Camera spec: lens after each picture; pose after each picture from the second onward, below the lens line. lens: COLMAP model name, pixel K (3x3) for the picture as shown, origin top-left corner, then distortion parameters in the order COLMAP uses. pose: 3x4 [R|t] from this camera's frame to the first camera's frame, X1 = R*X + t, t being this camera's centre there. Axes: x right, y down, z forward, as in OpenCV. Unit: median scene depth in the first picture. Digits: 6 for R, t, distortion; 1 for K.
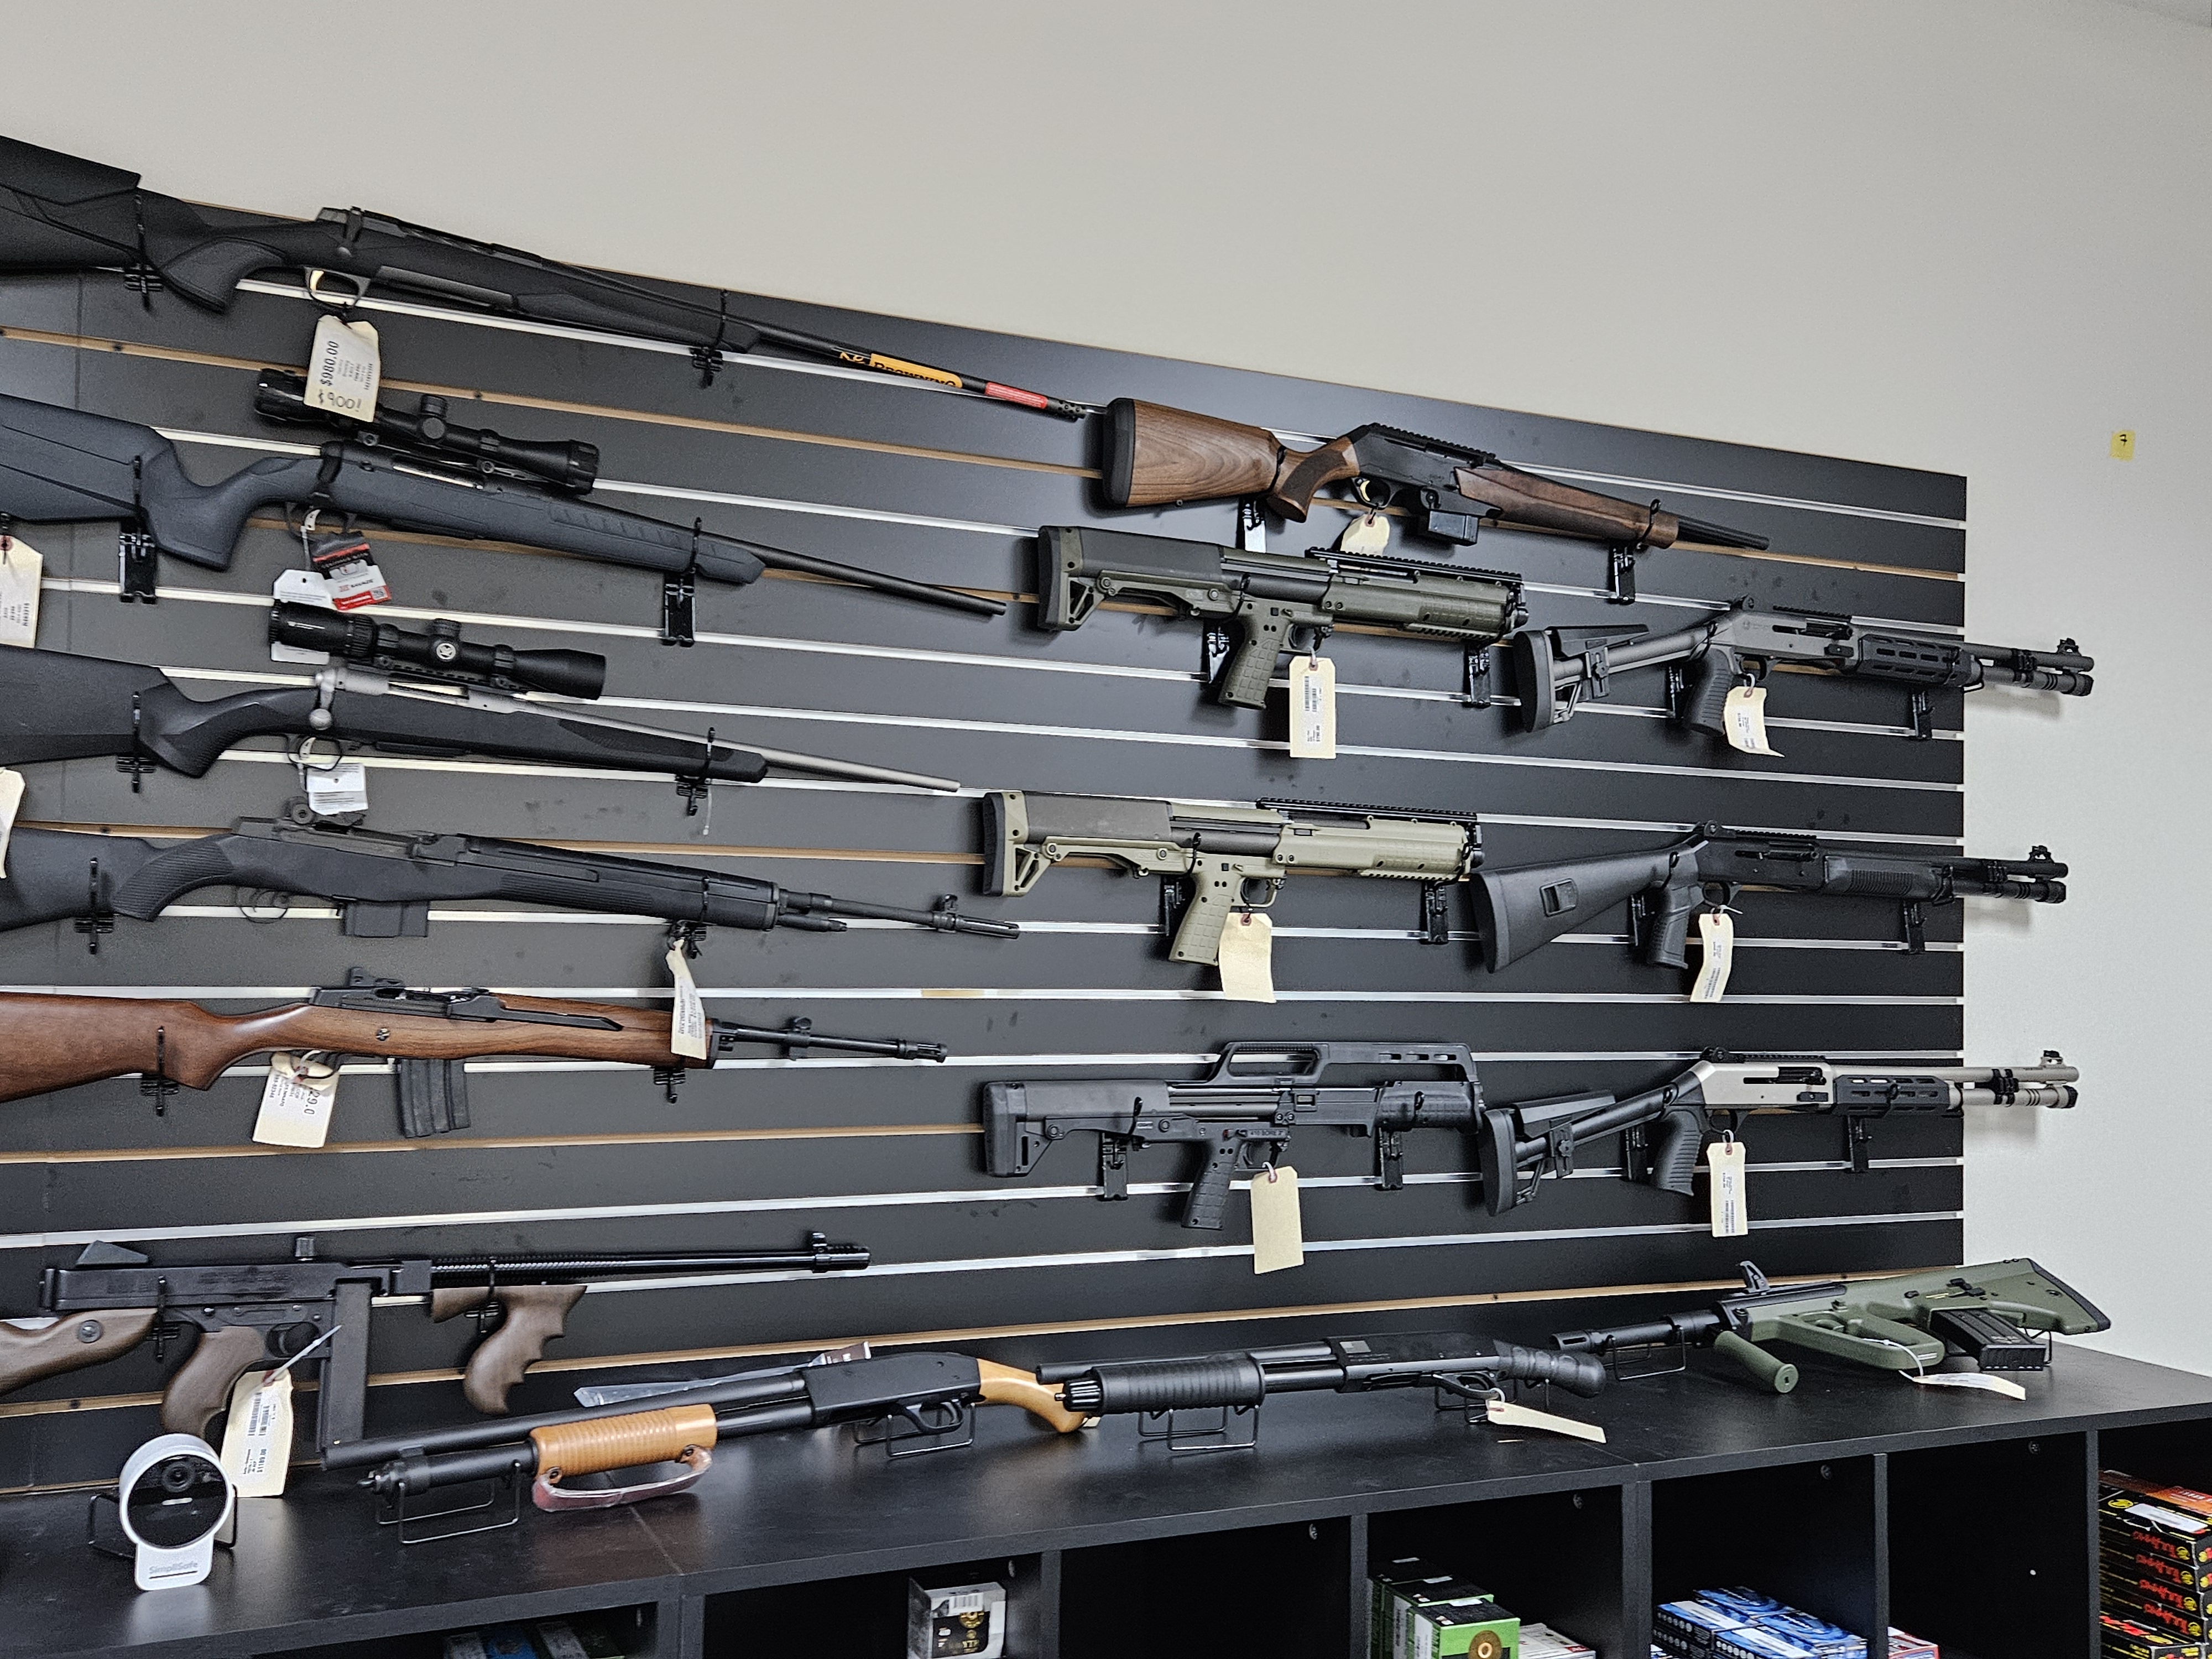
lens RADIAL K [[2029.6, 0, 1084.3], [0, 2029.6, 844.6], [0, 0, 1]] dist [0.109764, -0.151040]
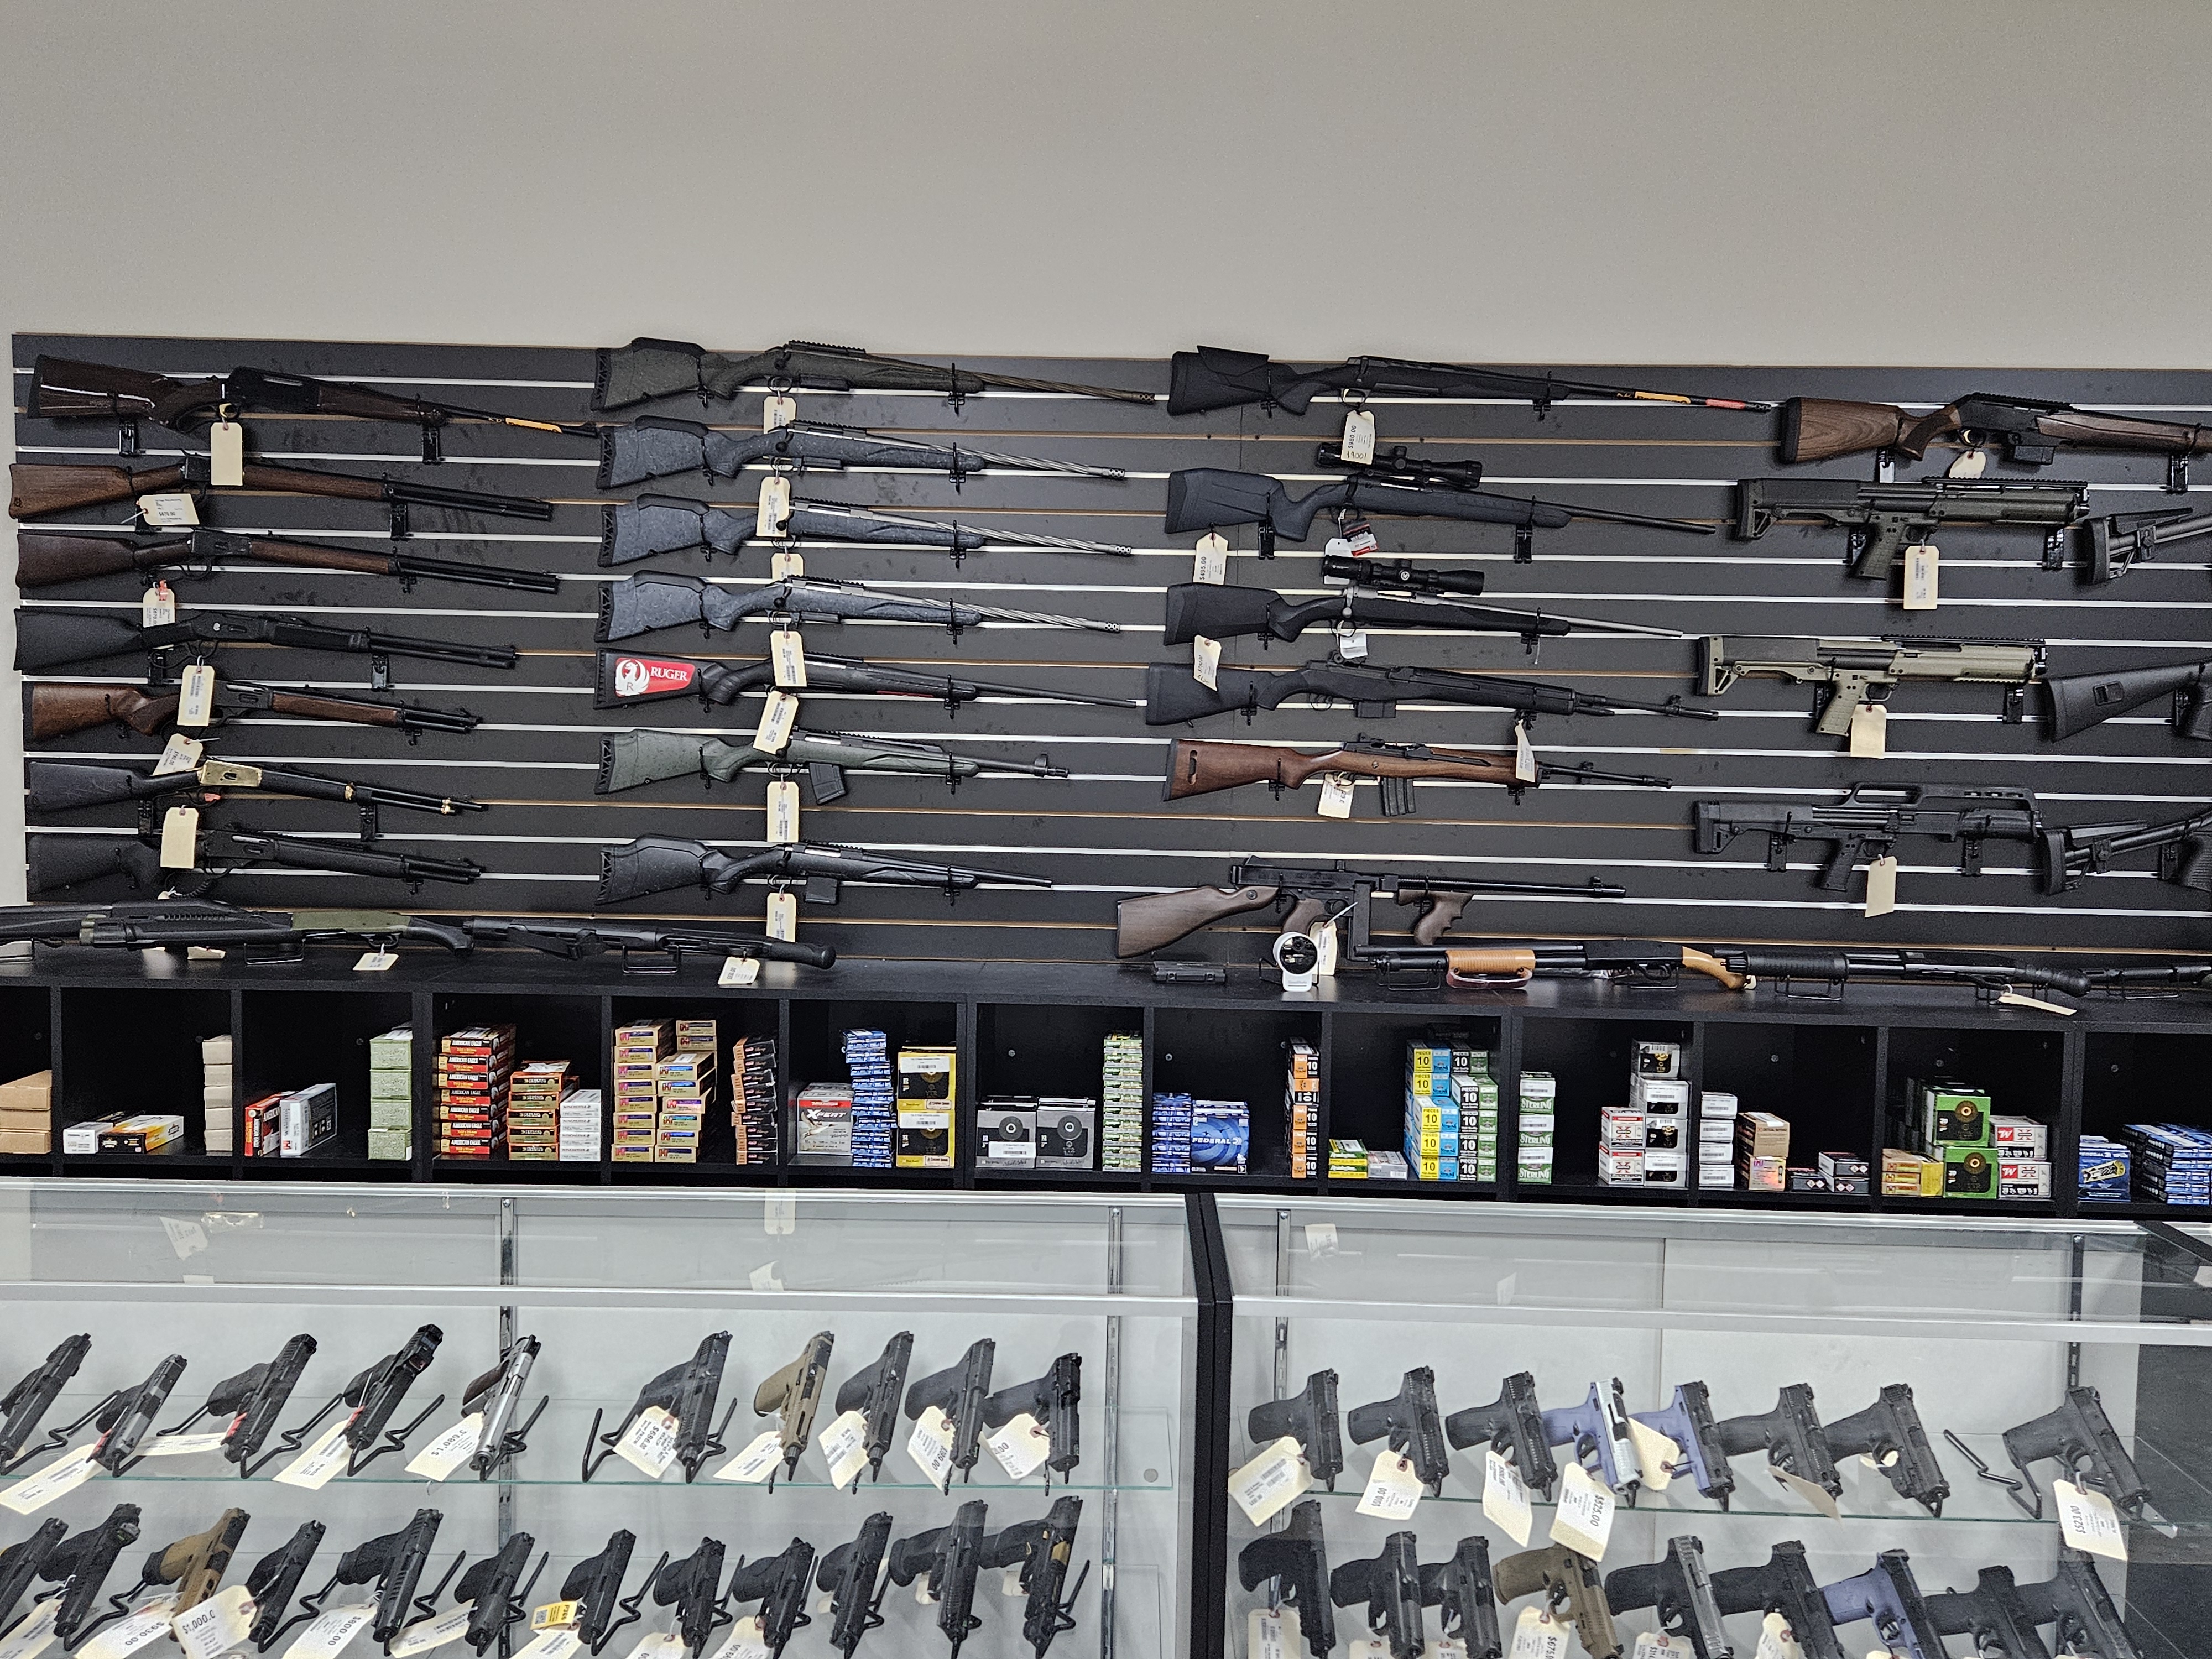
lens RADIAL K [[2029.6, 0, 1084.3], [0, 2029.6, 844.6], [0, 0, 1]] dist [0.109764, -0.151040]
pose [[0.902756, 0.028932, -0.429178, 0.240751], [0.015192, 0.994969, 0.099029, -0.030775], [0.429884, -0.095919, 0.897775, -0.850976]]
